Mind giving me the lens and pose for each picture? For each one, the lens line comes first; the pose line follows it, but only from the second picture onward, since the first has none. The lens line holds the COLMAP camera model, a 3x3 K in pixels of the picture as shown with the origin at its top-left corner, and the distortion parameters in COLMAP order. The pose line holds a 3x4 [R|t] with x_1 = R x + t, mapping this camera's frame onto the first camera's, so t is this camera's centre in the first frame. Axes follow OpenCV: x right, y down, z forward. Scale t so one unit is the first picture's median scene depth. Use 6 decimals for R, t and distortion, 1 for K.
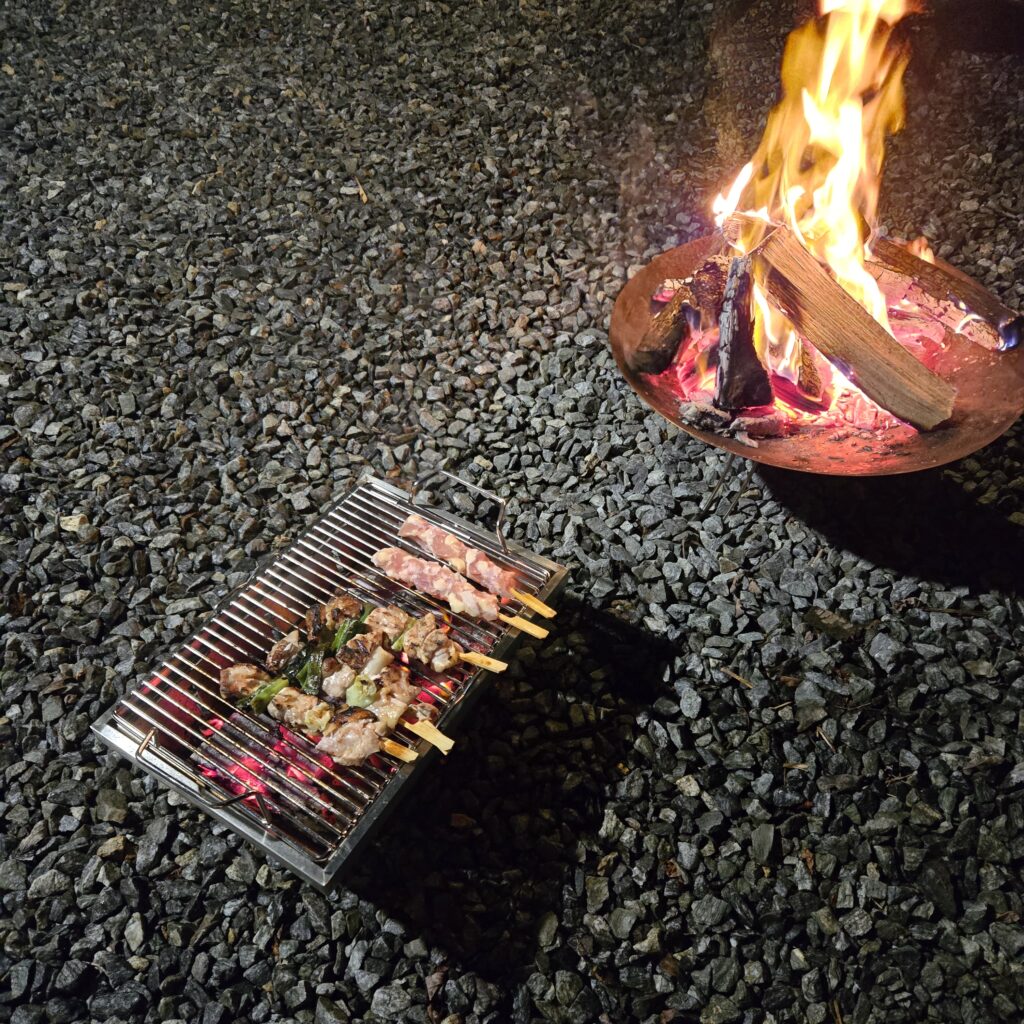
lens RADIAL K [[890.3, 0, 507.9], [0, 890.3, 508.1], [0, 0, 1]] dist [0.034670, -0.021713]
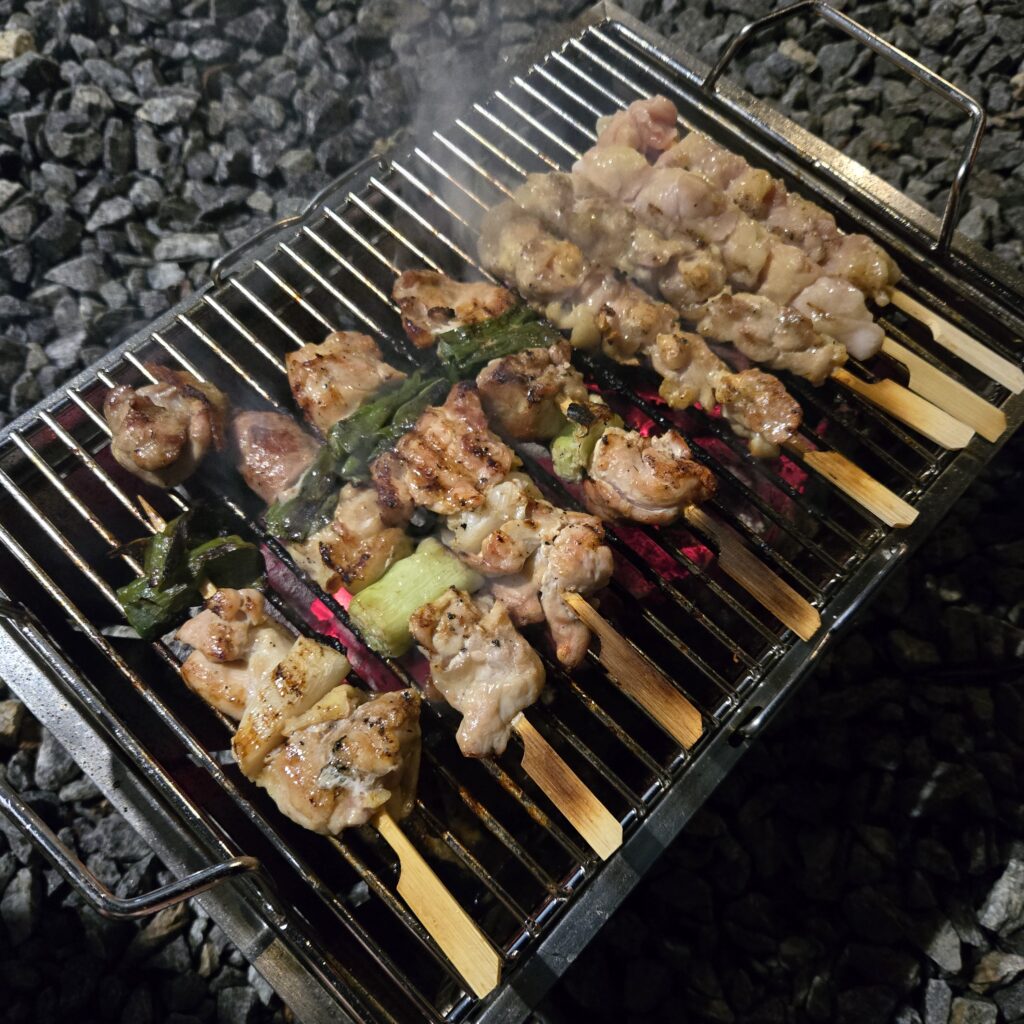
lens RADIAL K [[890.3, 0, 516.5], [0, 890.3, 509.2], [0, 0, 1]] dist [0.034670, -0.021713]
pose [[0.980918, 0.188753, -0.046614, -0.119420], [-0.161541, 0.924658, 0.344835, 0.038340], [0.108191, -0.330725, 0.937505, 0.462036]]
